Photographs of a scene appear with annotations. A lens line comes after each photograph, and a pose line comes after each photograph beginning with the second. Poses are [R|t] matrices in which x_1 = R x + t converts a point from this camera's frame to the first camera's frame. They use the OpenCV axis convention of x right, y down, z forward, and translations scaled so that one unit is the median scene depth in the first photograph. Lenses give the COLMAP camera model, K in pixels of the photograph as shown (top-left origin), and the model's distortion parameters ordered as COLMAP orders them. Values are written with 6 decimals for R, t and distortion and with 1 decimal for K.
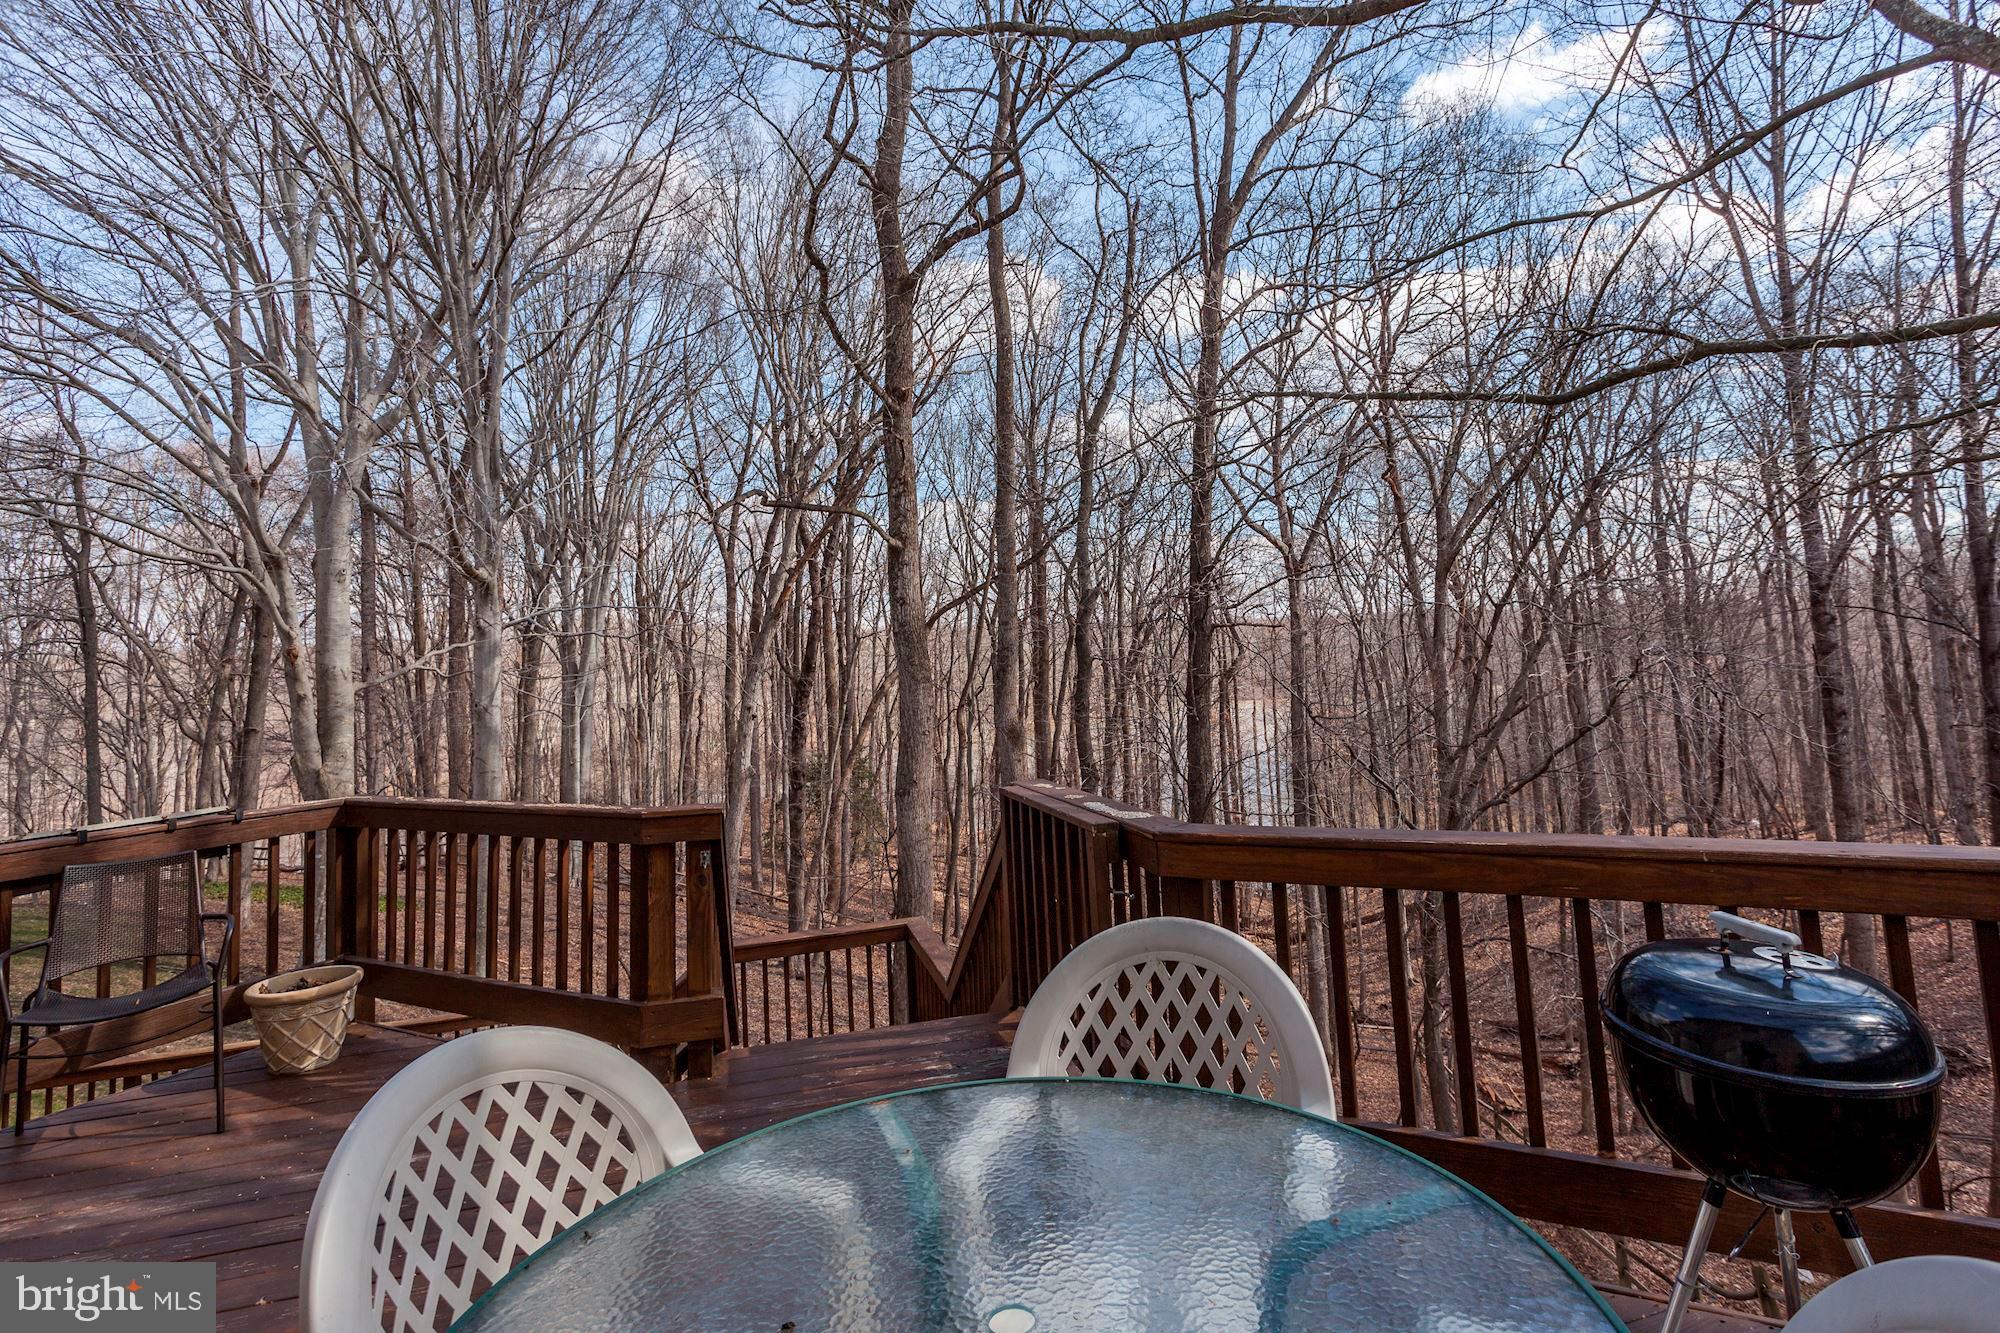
lens RADIAL K [[986.1, 0, 1016.4], [0, 986.1, 541.8], [0, 0, 1]] dist [0.000203, -0.001139]
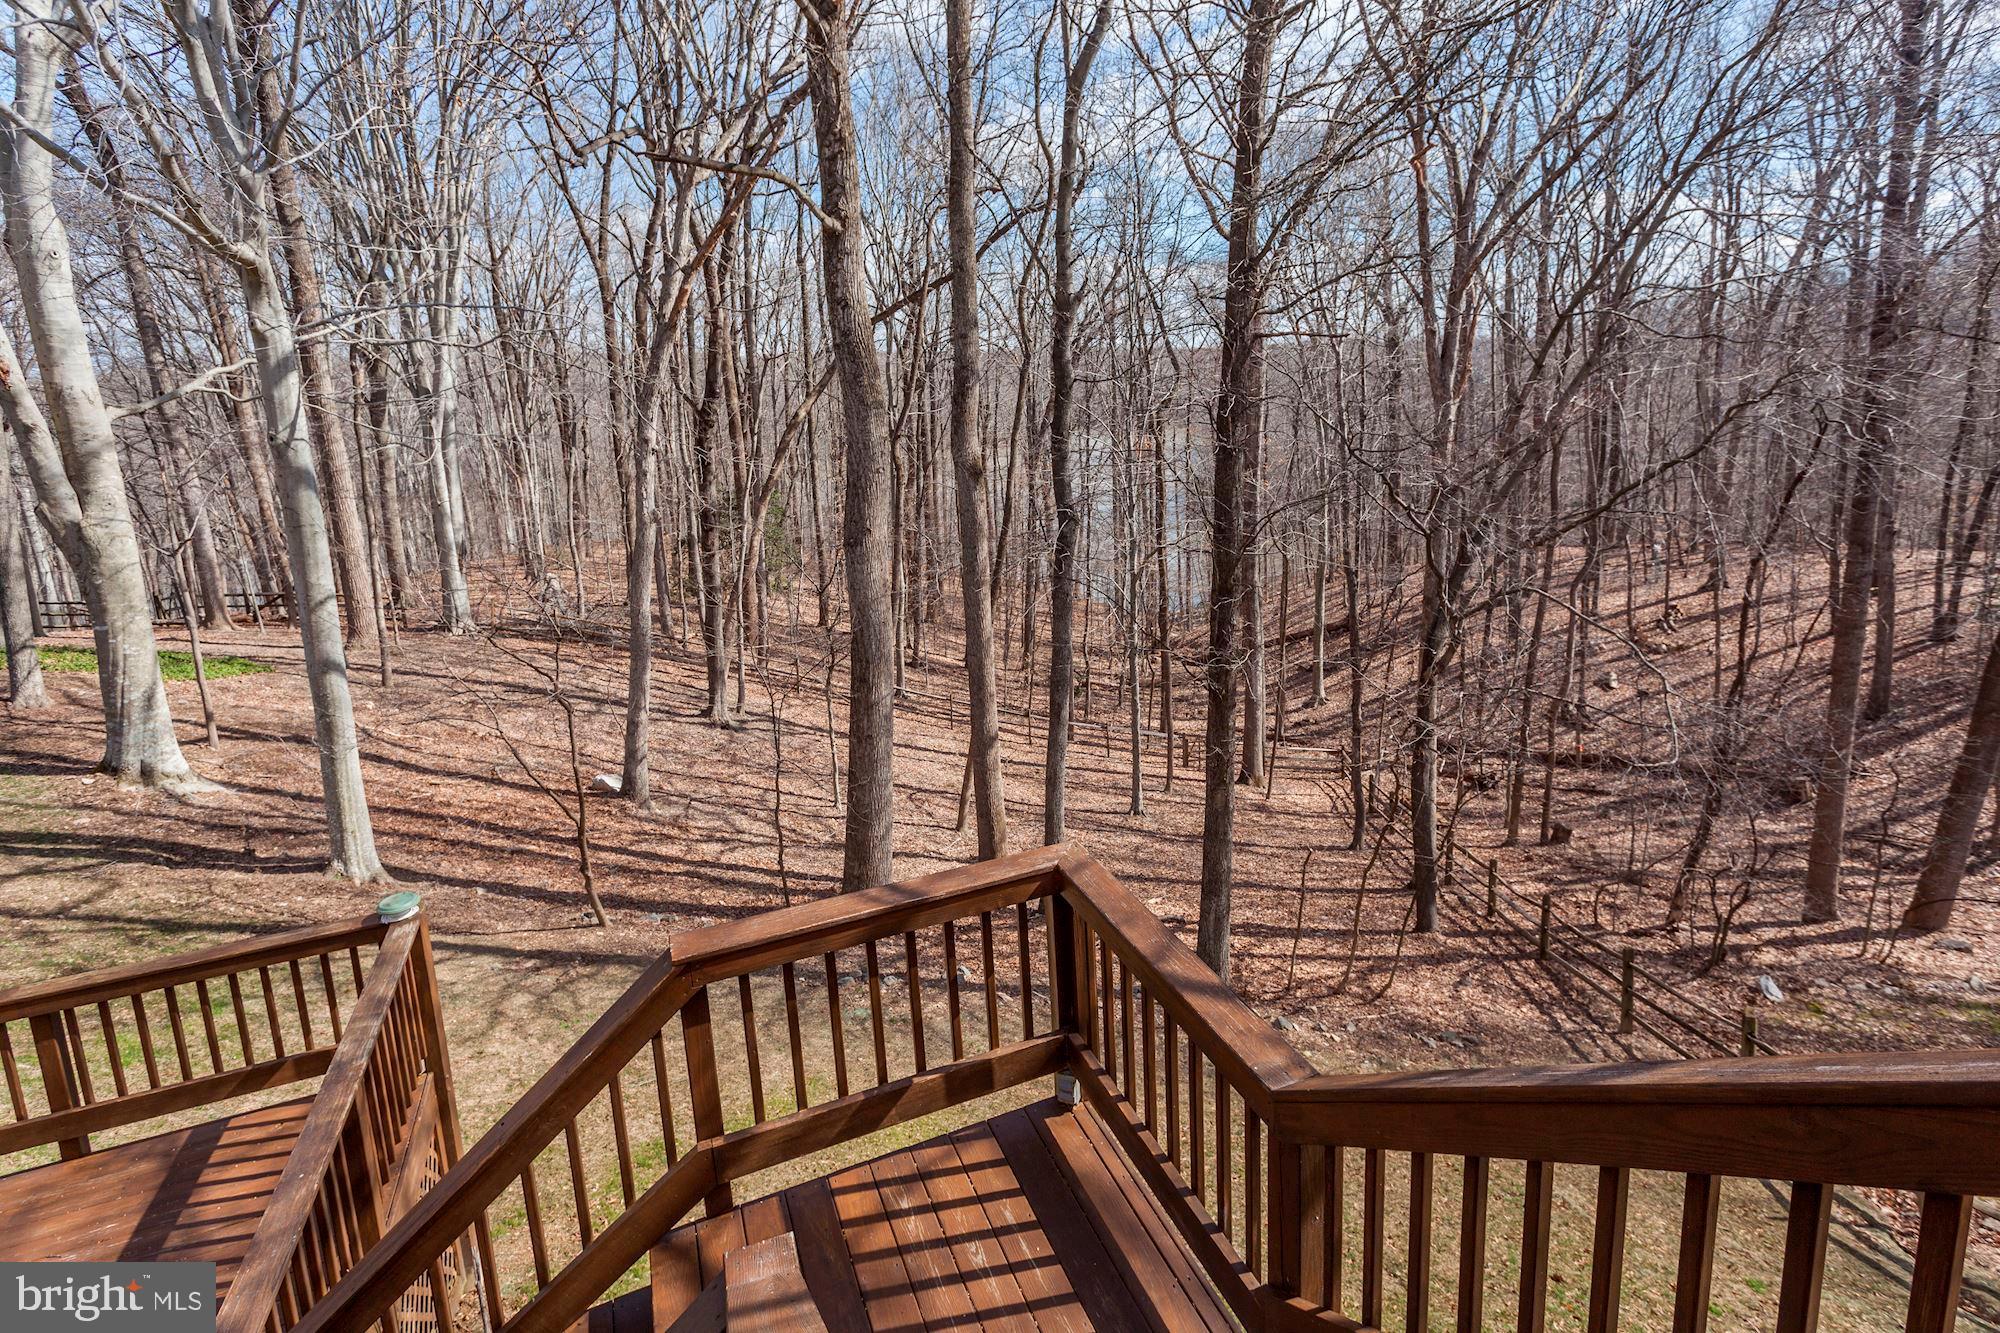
lens RADIAL K [[986.1, 0, 1016.4], [0, 986.1, 541.8], [0, 0, 1]] dist [0.000203, -0.001139]
pose [[0.994460, -0.013462, 0.104251, -0.035242], [-0.014916, 0.963660, 0.266716, 0.017777], [-0.104053, -0.266794, 0.958120, 0.107033]]
